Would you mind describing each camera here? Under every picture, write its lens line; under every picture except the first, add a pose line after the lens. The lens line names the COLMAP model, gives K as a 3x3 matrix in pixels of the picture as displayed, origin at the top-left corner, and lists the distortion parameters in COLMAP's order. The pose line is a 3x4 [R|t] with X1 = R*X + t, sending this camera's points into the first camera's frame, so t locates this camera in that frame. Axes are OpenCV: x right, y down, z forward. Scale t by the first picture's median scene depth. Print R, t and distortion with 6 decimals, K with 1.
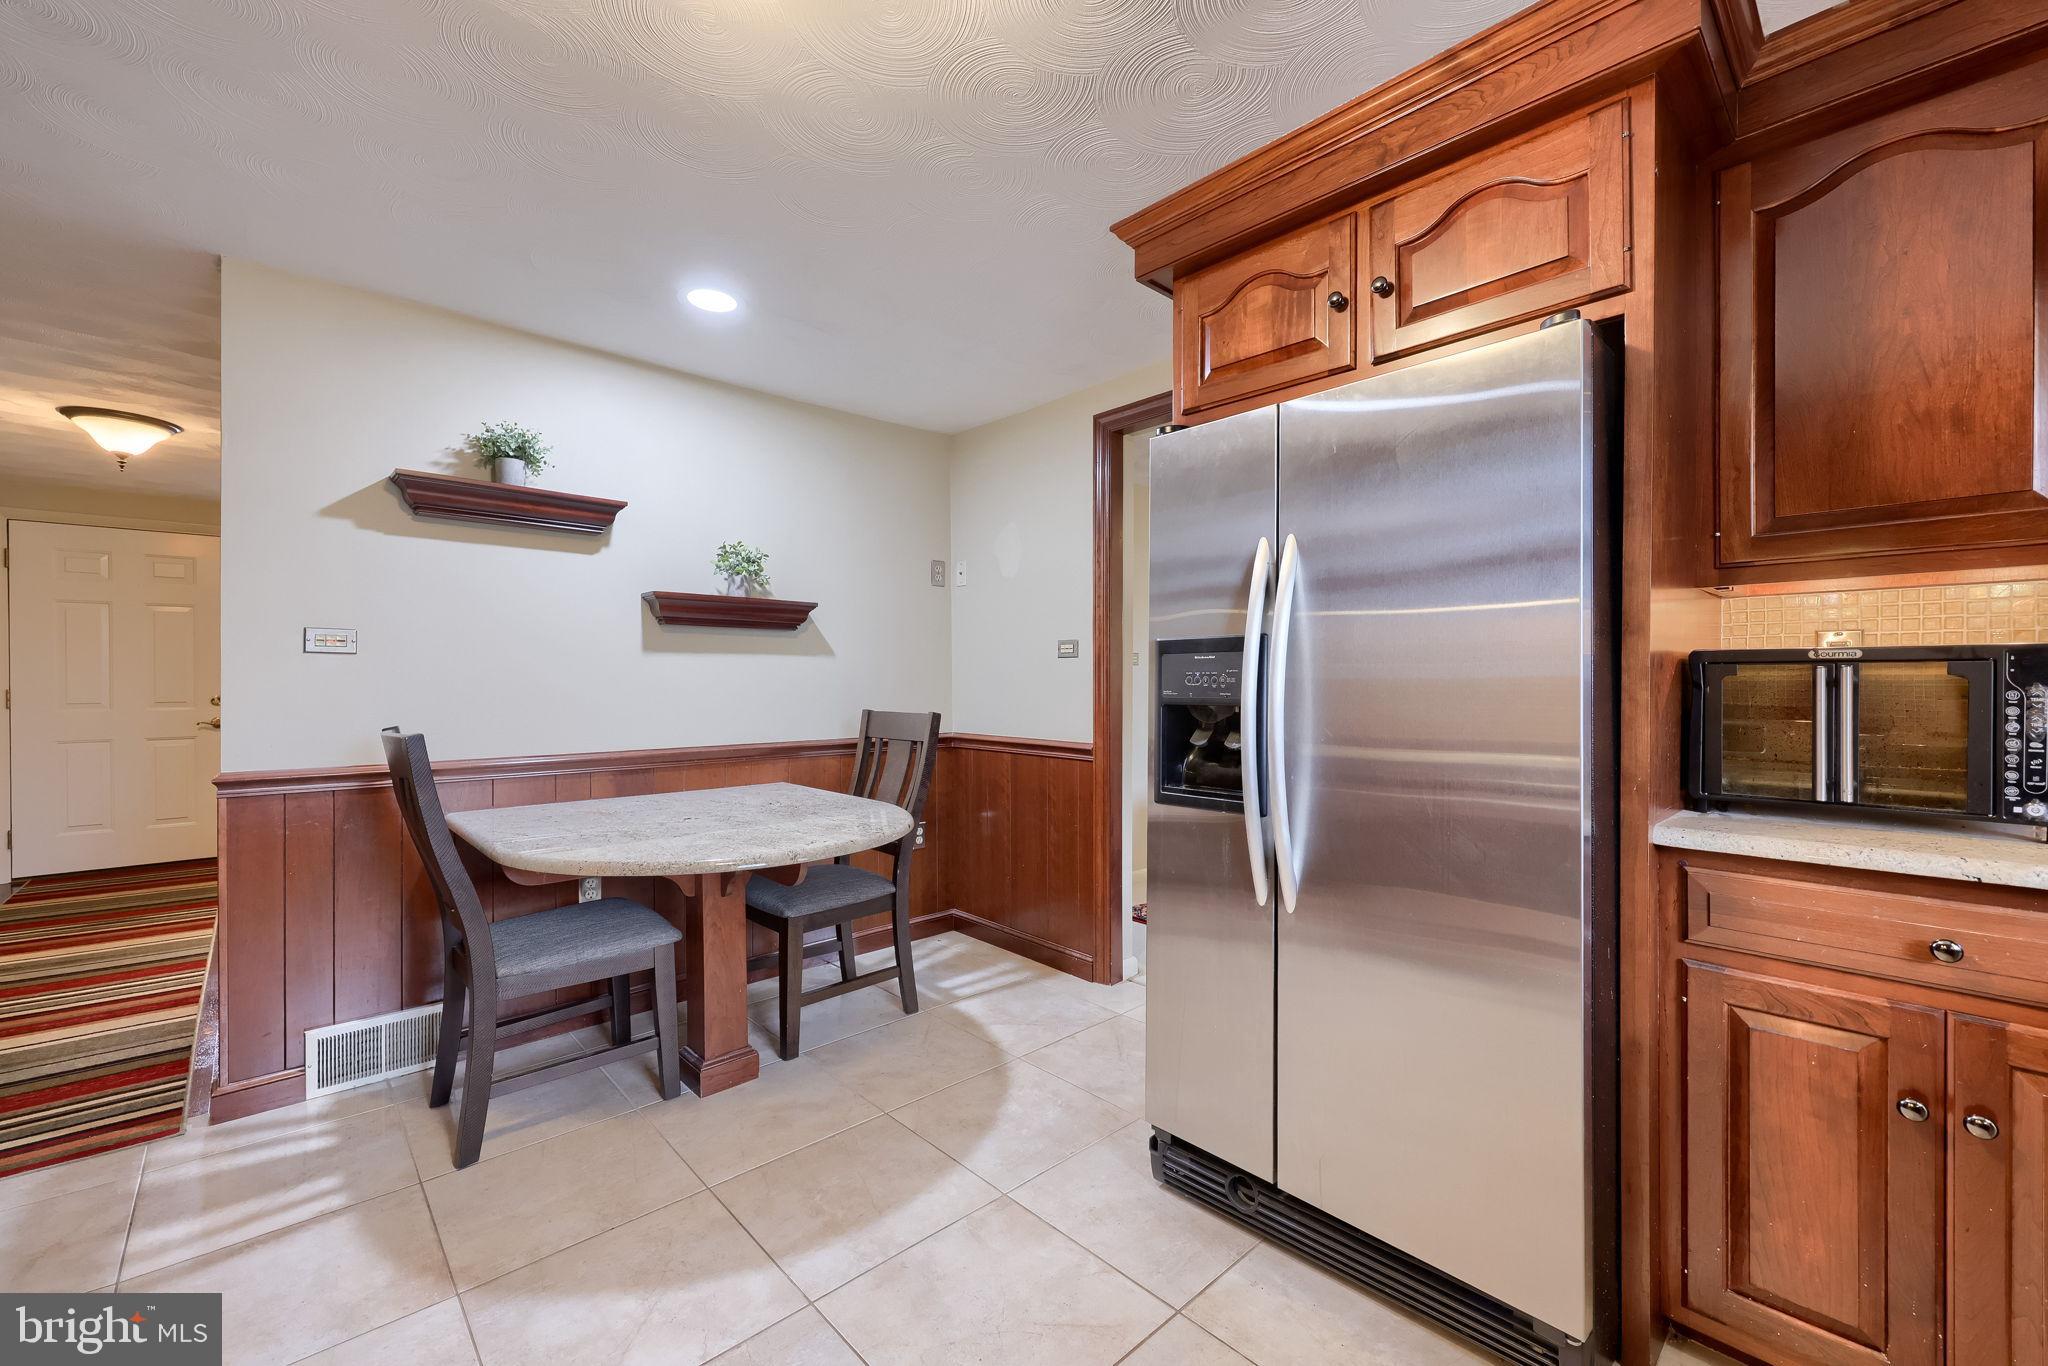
lens RADIAL K [[829.0, 0, 1045.4], [0, 829.0, 677.2], [0, 0, 1]] dist [0.000484, 0.000226]
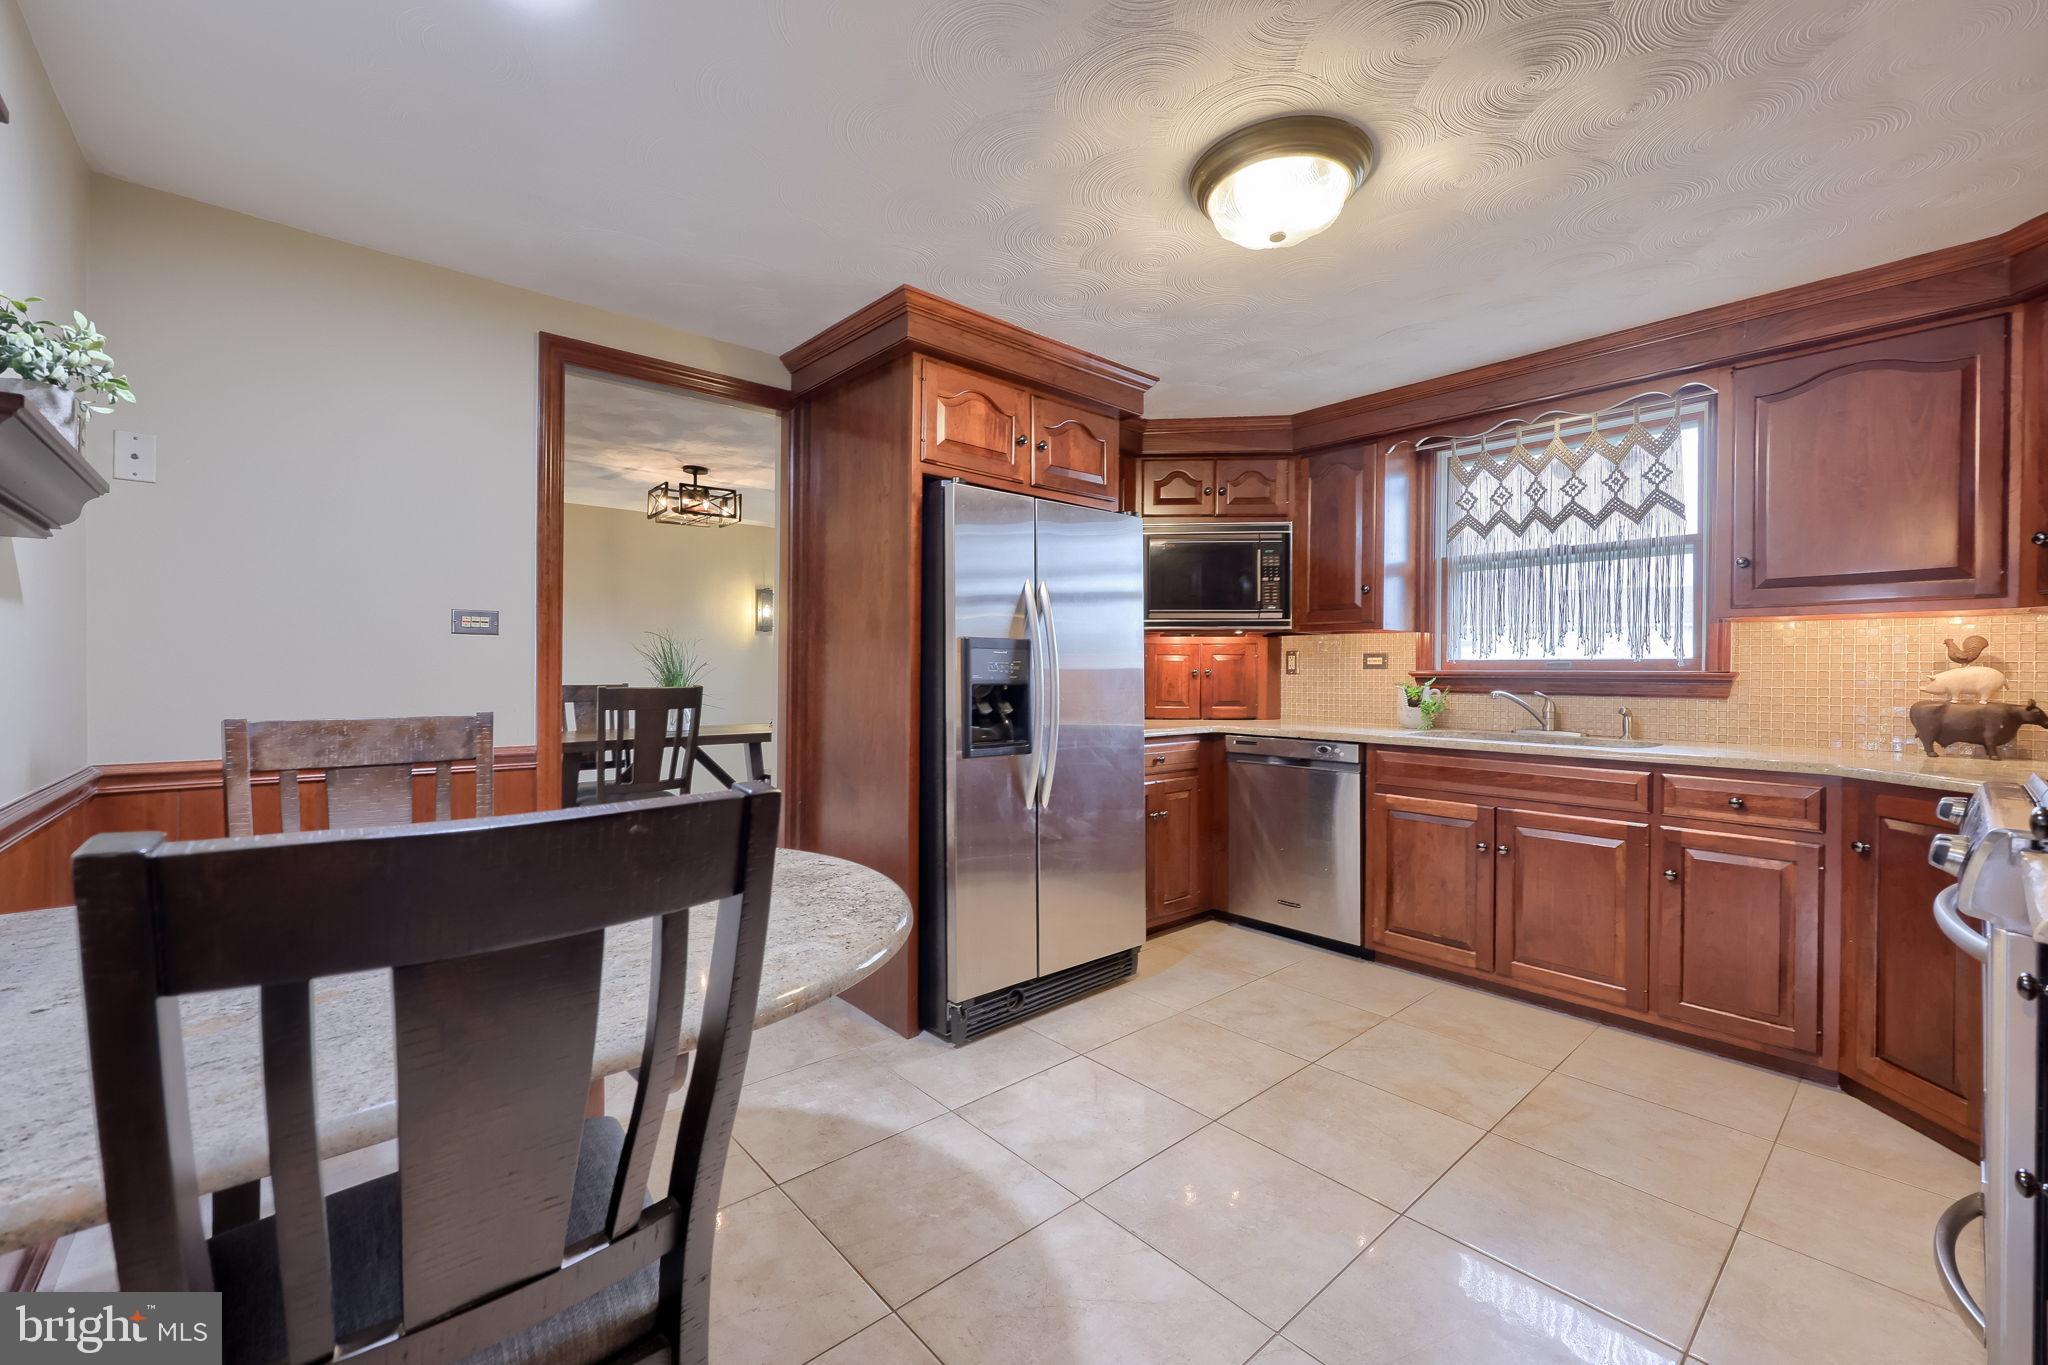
lens RADIAL K [[839.4, 0, 997.5], [0, 839.4, 674.7], [0, 0, 1]] dist [0.001796, -0.000009]
pose [[0.049521, -0.003063, 0.998768, -0.957931], [-0.012881, 0.999910, 0.003705, 0.005132], [-0.998690, -0.013049, 0.049477, 0.695204]]
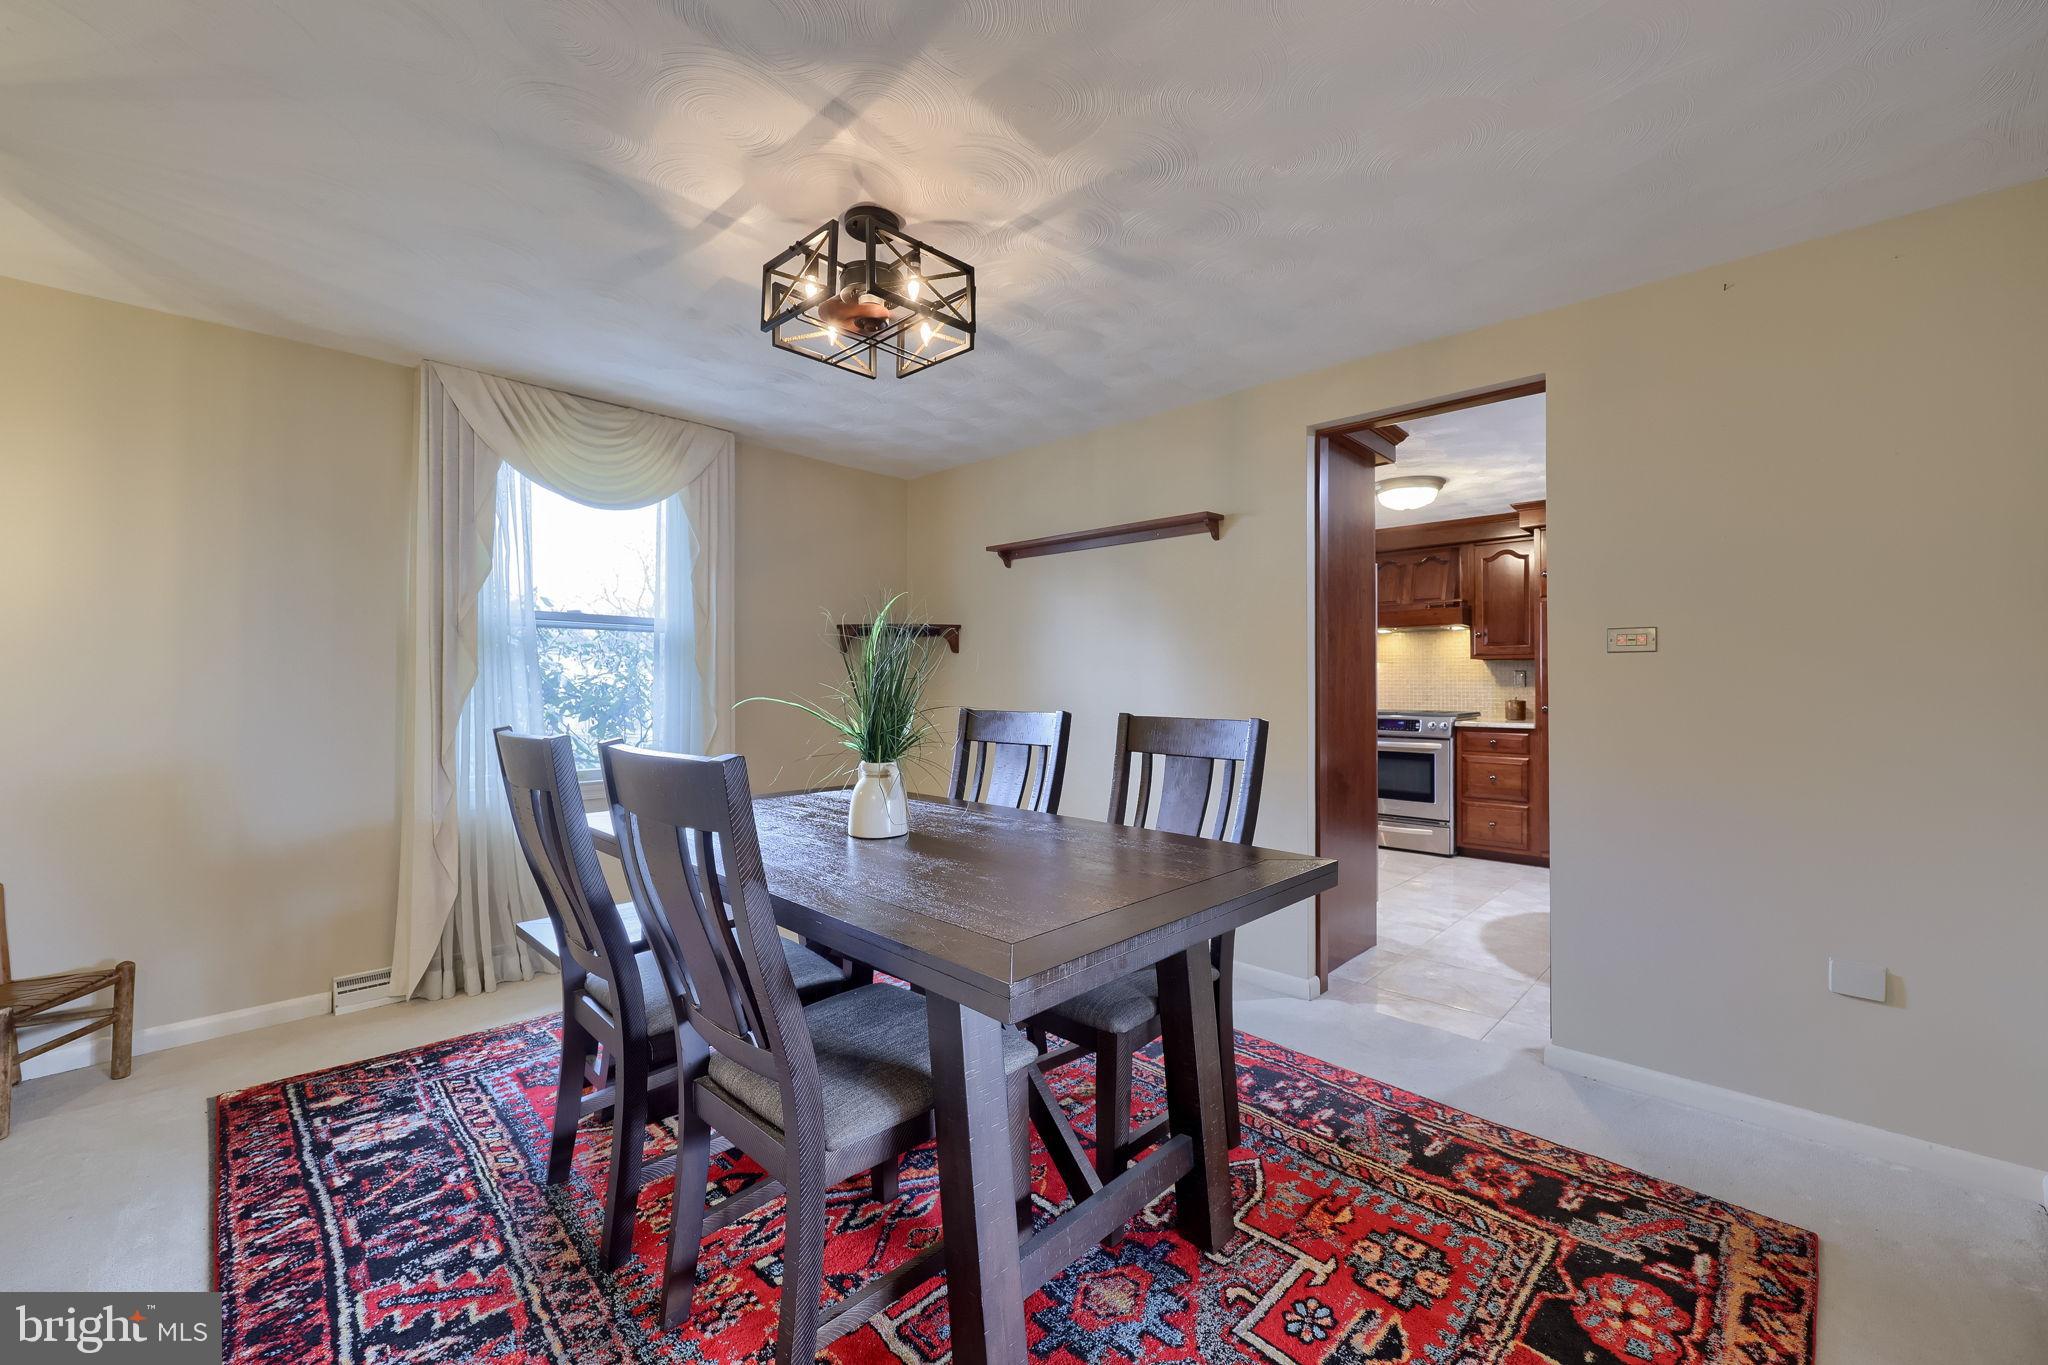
lens RADIAL K [[807.3, 0, 1056.4], [0, 807.3, 677.9], [0, 0, 1]] dist [0.000455, 0.000181]
pose [[-0.997896, -0.002567, -0.064784, 0.830289], [-0.001587, 0.999883, -0.015184, 0.012775], [0.064816, -0.015049, -0.997784, 2.343108]]
